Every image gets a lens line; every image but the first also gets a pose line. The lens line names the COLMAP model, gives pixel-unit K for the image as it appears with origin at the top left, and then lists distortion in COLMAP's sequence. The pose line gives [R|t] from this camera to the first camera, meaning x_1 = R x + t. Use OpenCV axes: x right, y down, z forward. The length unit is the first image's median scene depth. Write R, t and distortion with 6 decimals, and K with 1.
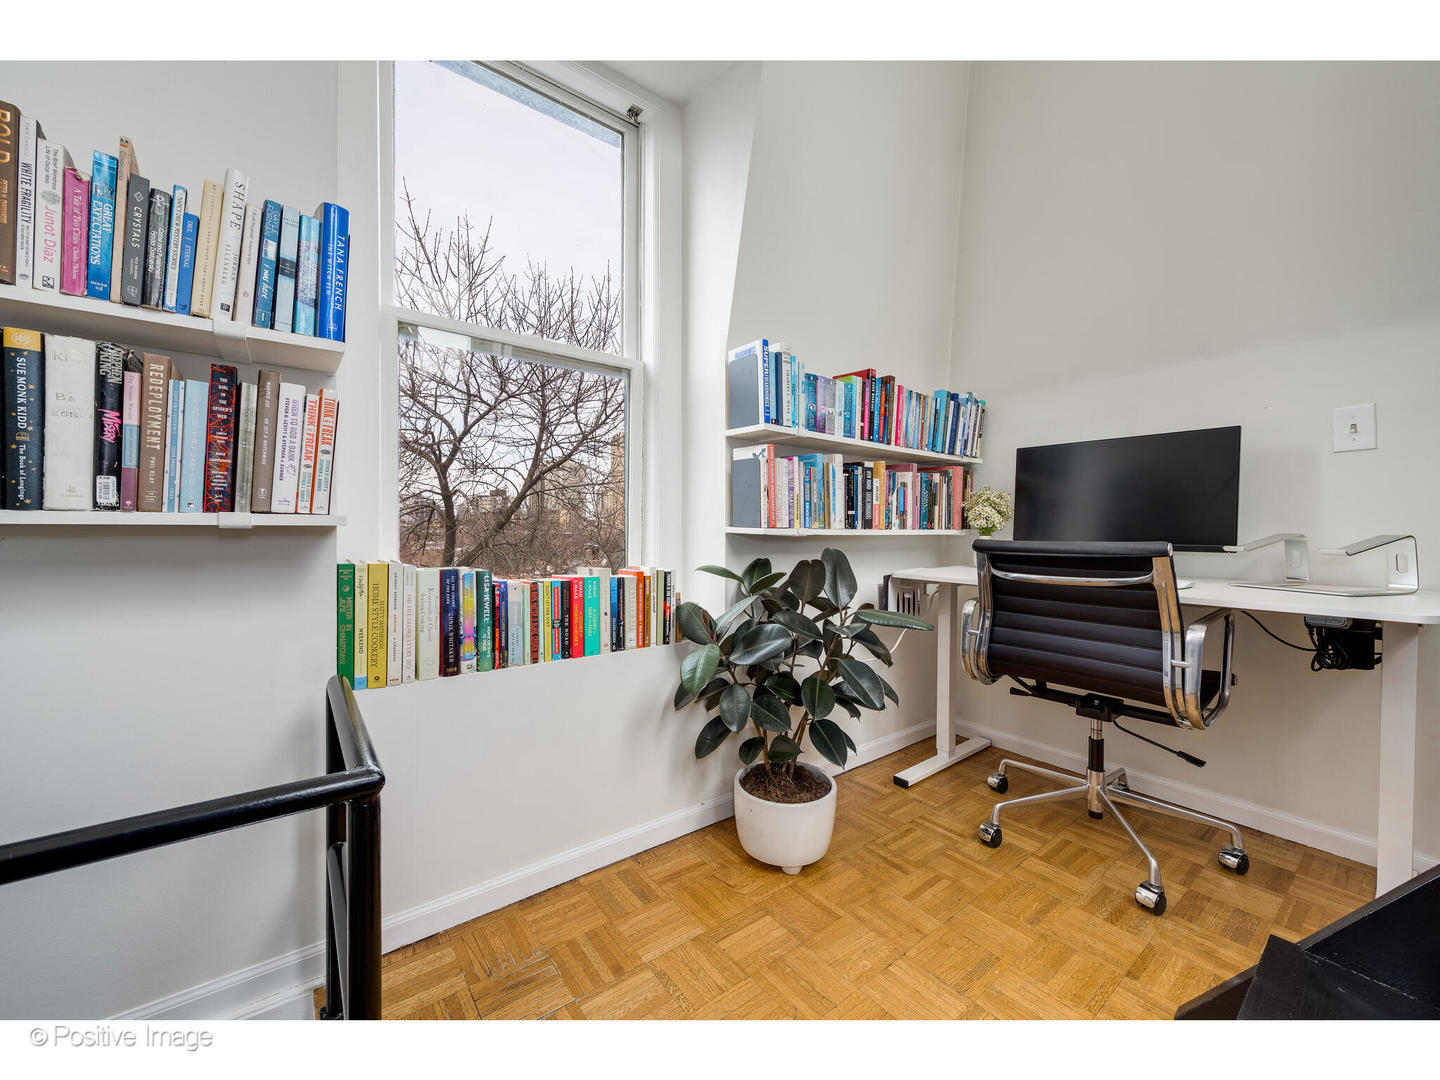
lens RADIAL K [[553.2, 0, 716.6], [0, 553.2, 535.2], [0, 0, 1]] dist [-0.000690, -0.000011]
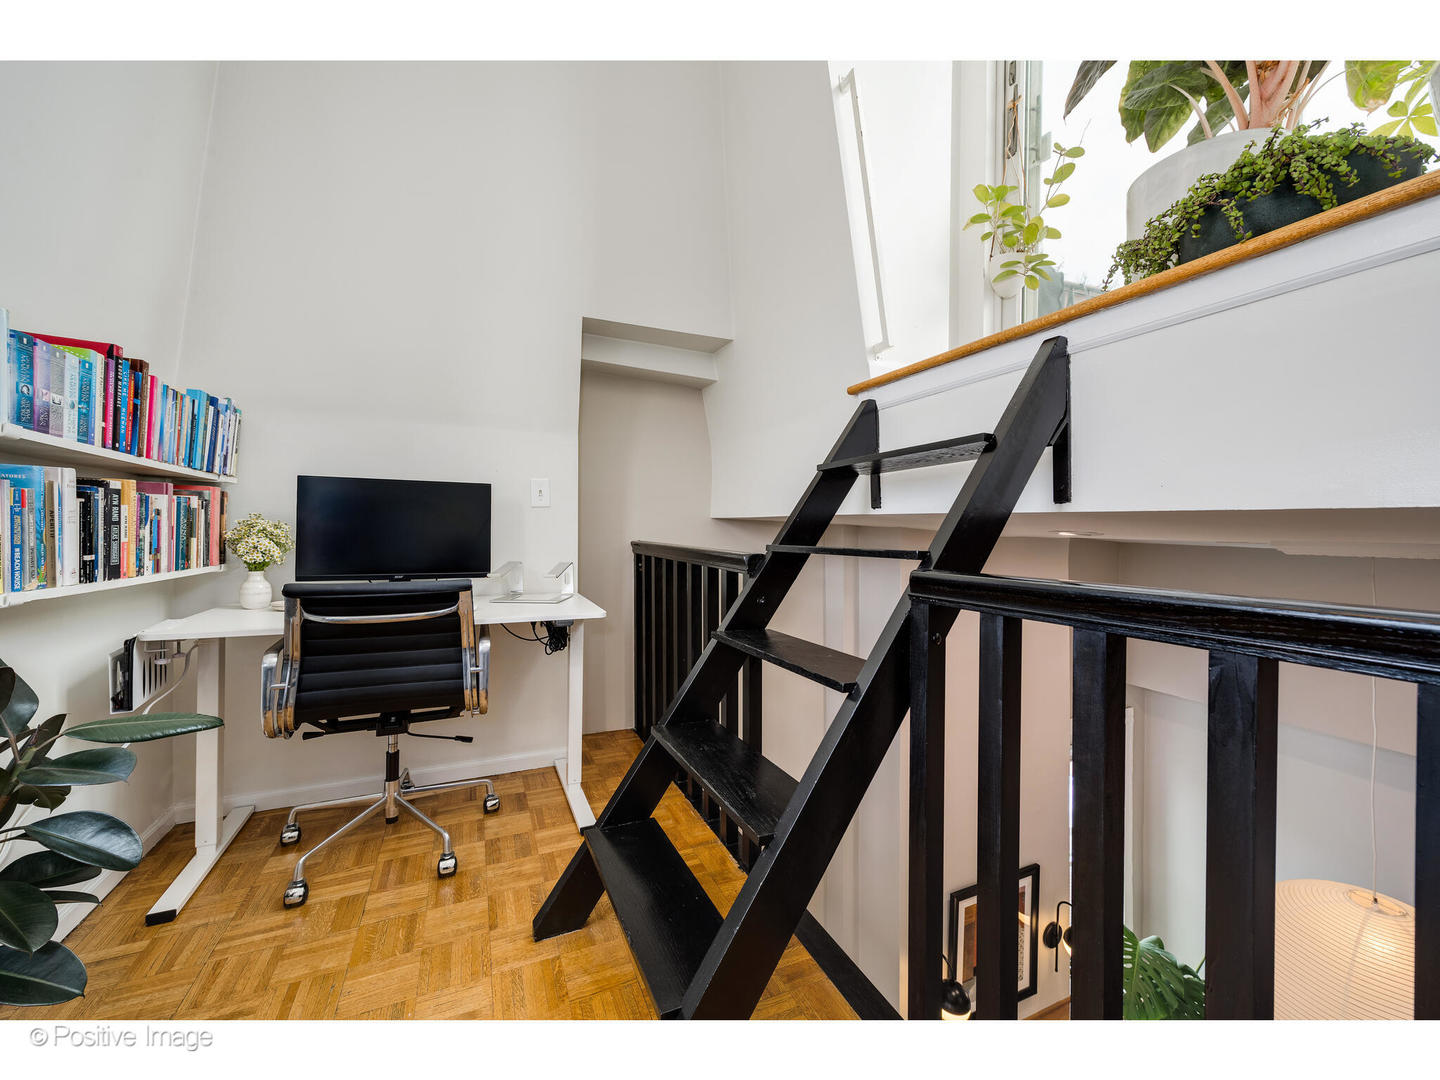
lens RADIAL K [[553.2, 0, 713.9], [0, 553.2, 535.1], [0, 0, 1]] dist [-0.000690, -0.000011]
pose [[0.231255, -0.005244, 0.972879, -0.219083], [0.001746, 0.999986, 0.004975, -0.068061], [-0.972892, 0.000548, 0.231261, 0.123422]]
